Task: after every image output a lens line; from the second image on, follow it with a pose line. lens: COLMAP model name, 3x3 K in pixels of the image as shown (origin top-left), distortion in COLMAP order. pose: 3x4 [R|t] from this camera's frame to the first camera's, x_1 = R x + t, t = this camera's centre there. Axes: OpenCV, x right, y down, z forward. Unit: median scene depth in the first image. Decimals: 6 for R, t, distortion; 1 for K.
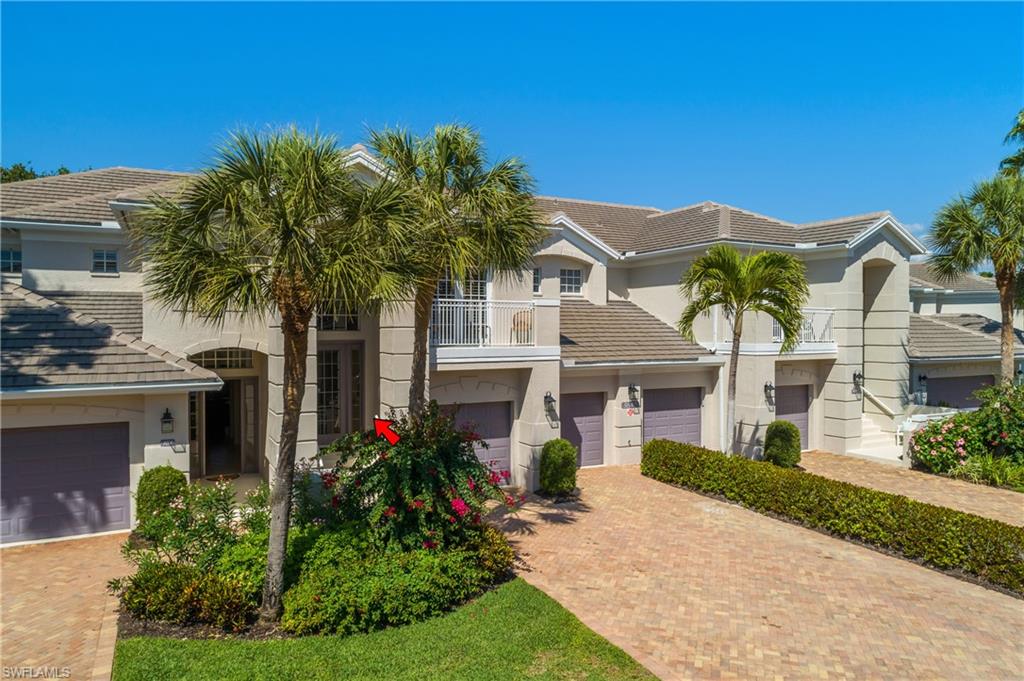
lens RADIAL K [[685.1, 0, 515.1], [0, 685.1, 337.1], [0, 0, 1]] dist [-0.005907, 0.001412]
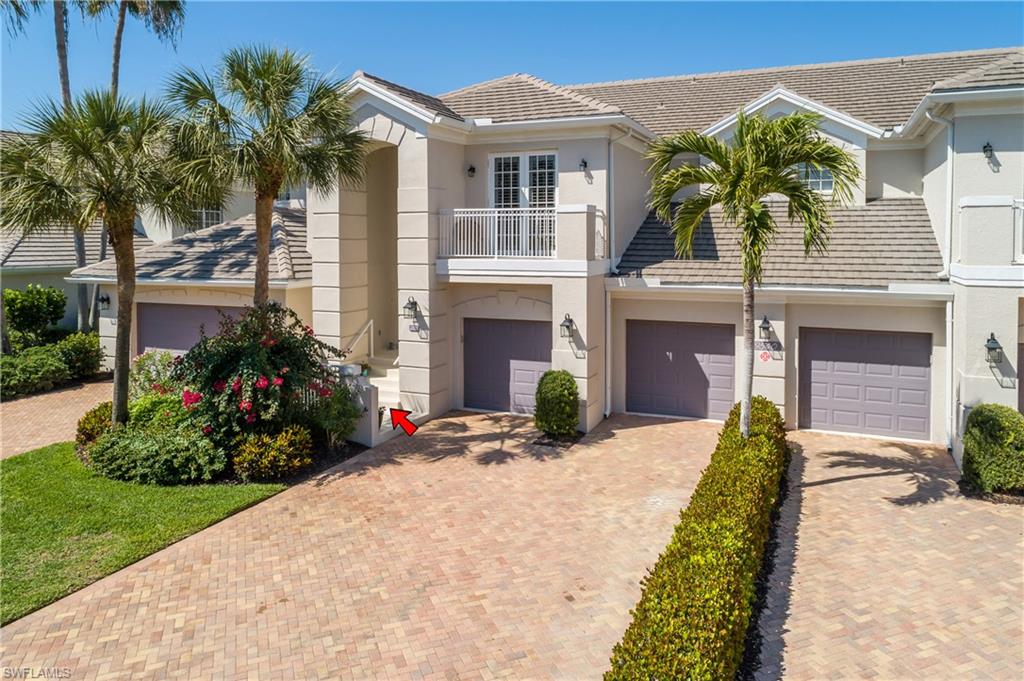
lens RADIAL K [[713.6, 0, 536.3], [0, 713.6, 253.9], [0, 0, 1]] dist [-0.004232, 0.000128]
pose [[0.641530, 0.014872, -0.766954, 0.763759], [-0.009224, 0.999889, 0.011673, -0.004681], [0.767042, -0.000415, 0.641596, 0.445284]]
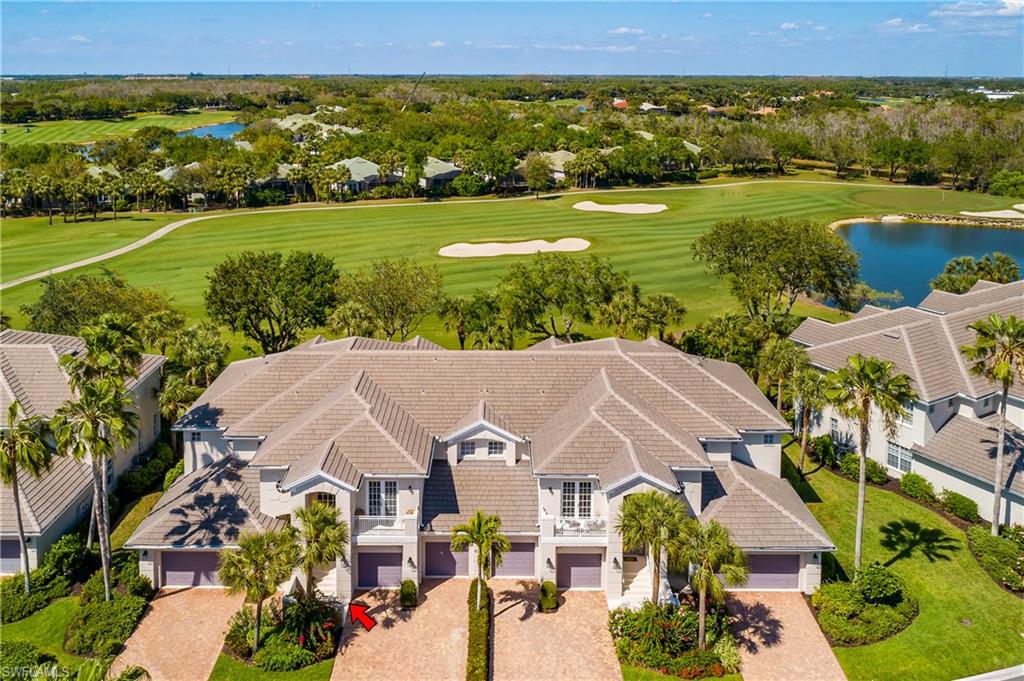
lens RADIAL K [[850.2, 0, 496.0], [0, 850.2, 168.7], [0, 0, 1]] dist [0.000415, 0.006421]
pose [[0.883616, 0.056221, -0.464824, 1.647980], [-0.007505, 0.994338, 0.106000, -1.602316], [0.468152, -0.090175, 0.879035, -1.289369]]
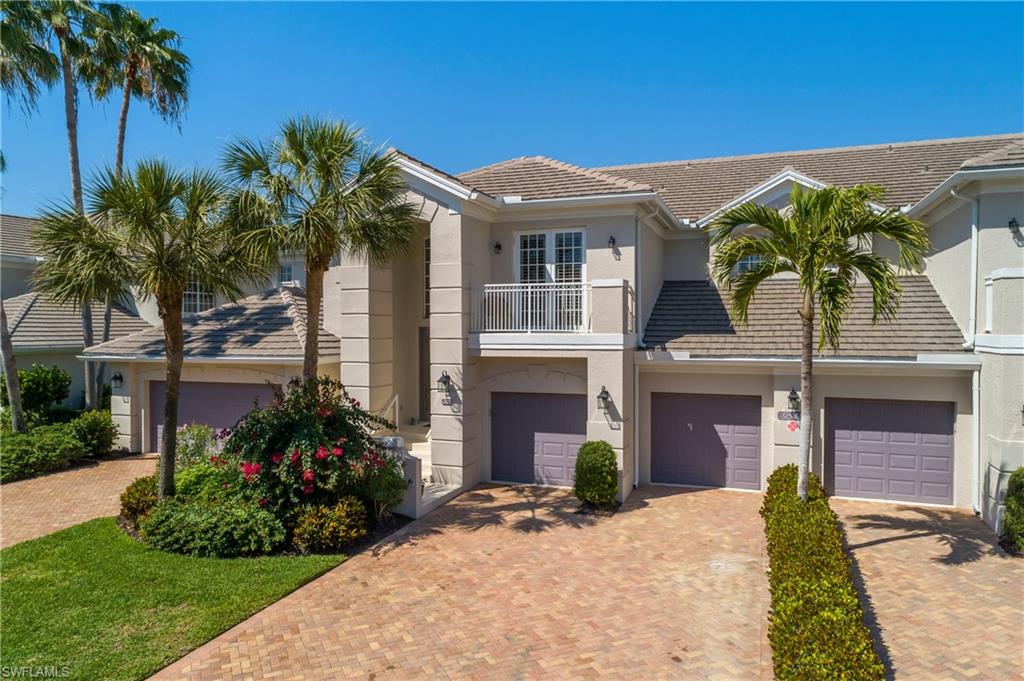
lens RADIAL K [[685.1, 0, 515.1], [0, 685.1, 337.1], [0, 0, 1]] dist [-0.005907, 0.001412]
pose [[0.671571, 0.009389, -0.740880, 0.670758], [-0.007123, 0.999955, 0.006216, 0.014708], [0.740906, 0.001103, 0.671608, 0.370429]]
